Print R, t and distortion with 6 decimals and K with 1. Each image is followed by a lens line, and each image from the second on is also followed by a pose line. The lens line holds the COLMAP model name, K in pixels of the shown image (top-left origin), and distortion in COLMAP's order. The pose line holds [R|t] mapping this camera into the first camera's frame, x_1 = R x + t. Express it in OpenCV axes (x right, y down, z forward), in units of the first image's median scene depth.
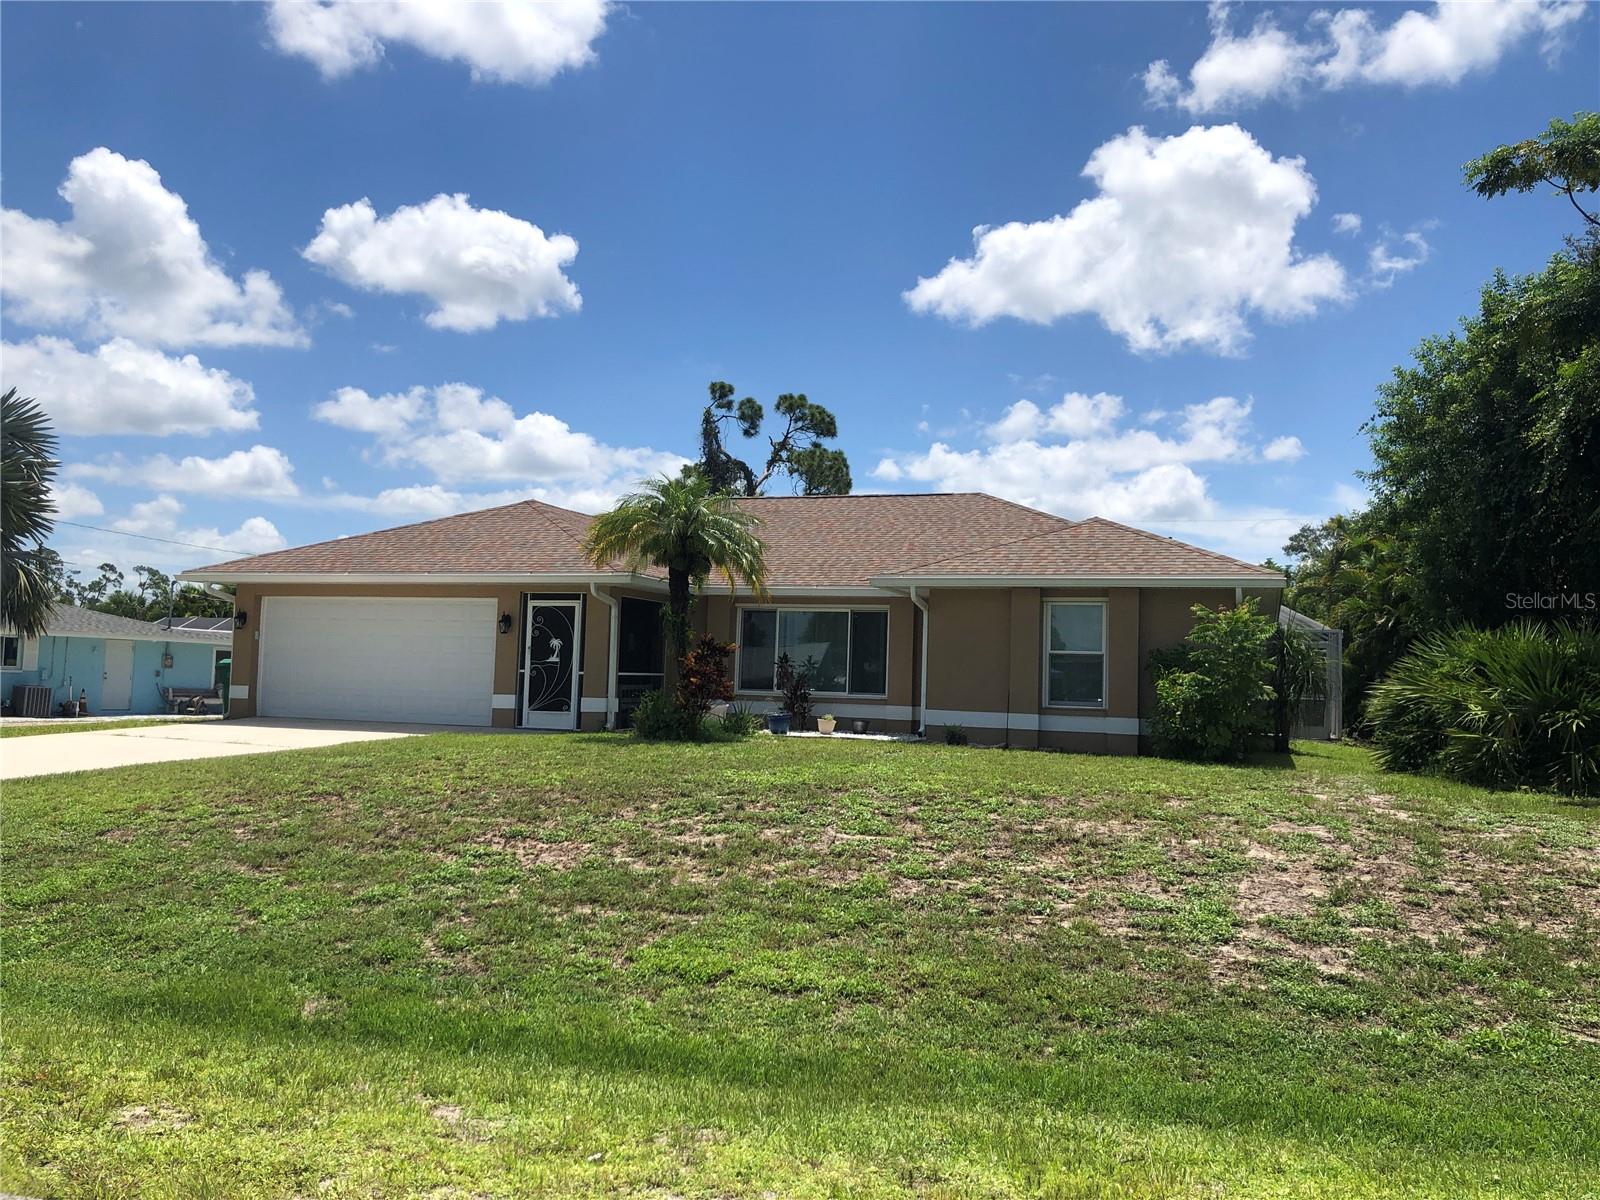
lens RADIAL K [[1320.9, 0, 794.2], [0, 1320.9, 613.6], [0, 0, 1]] dist [0.011272, 0.000199]
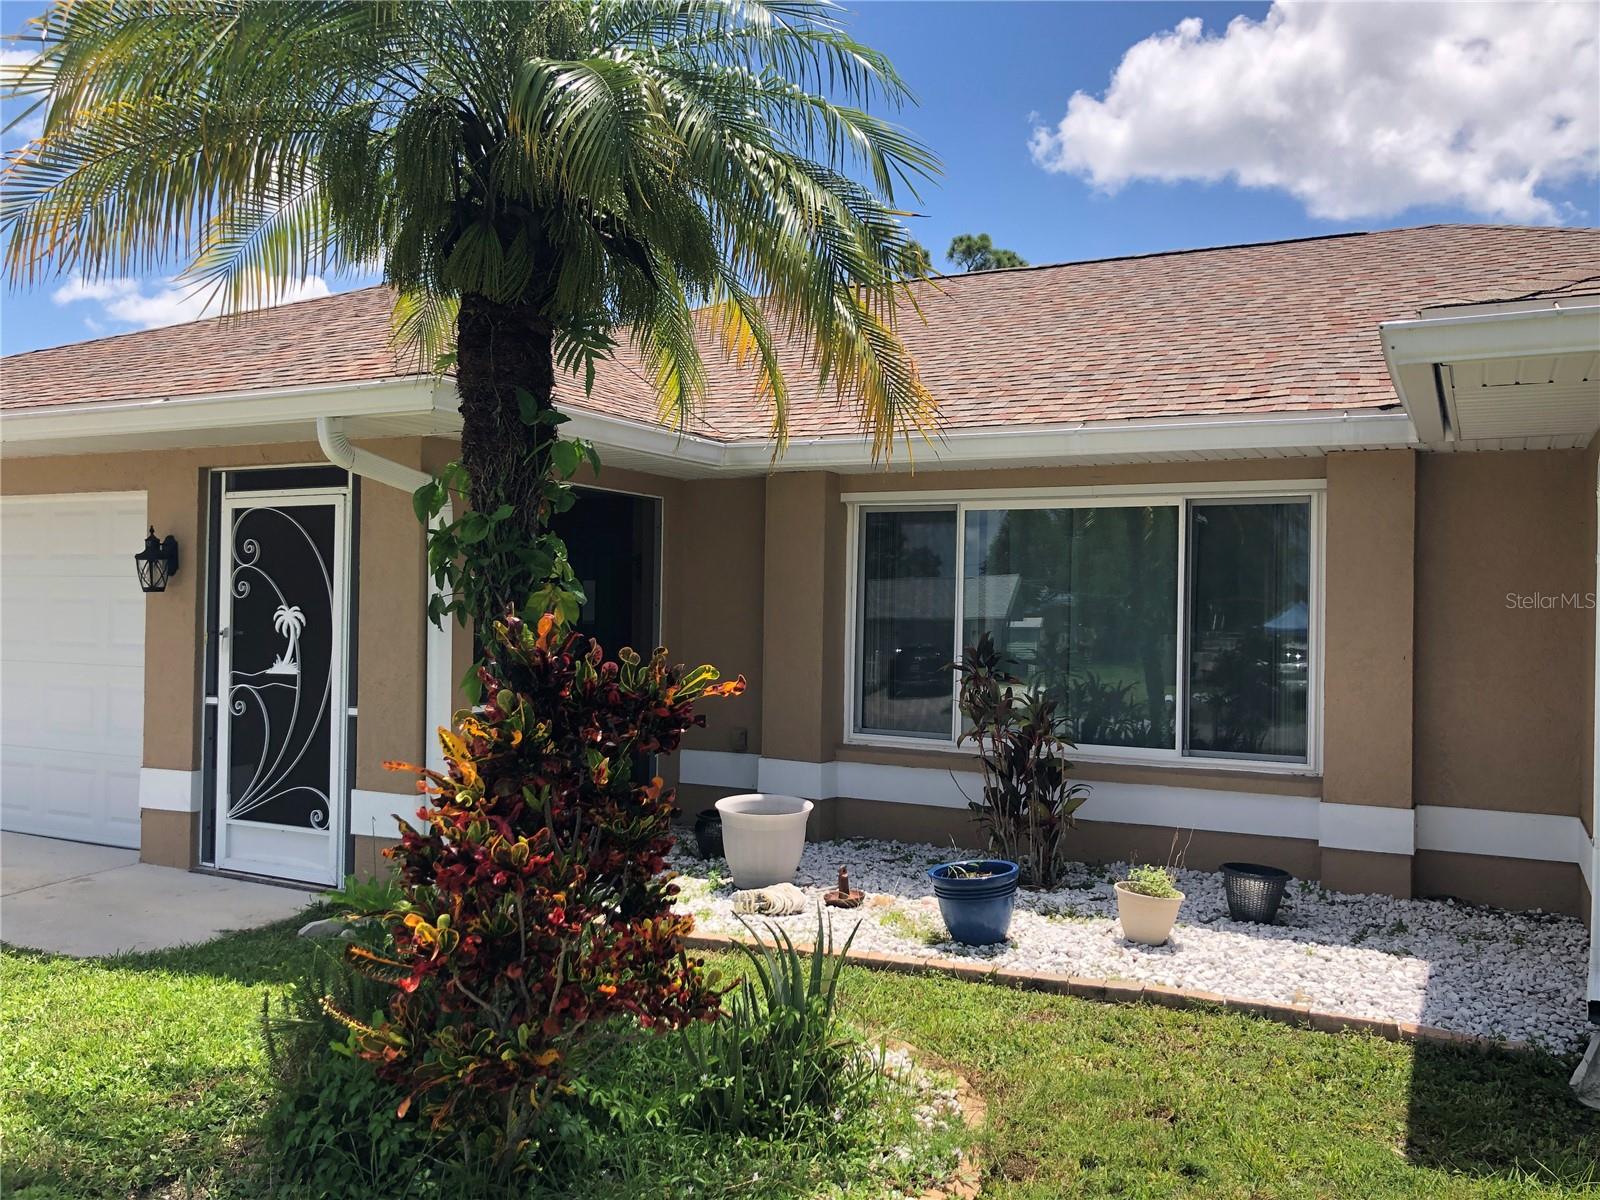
lens RADIAL K [[1337.4, 0, 809.5], [0, 1337.4, 601.7], [0, 0, 1]] dist [0.004856, 0.003527]
pose [[0.992526, -0.016650, -0.120890, -0.010365], [0.022322, 0.998705, 0.045714, 0.005471], [0.119973, -0.048070, 0.991613, 0.666791]]
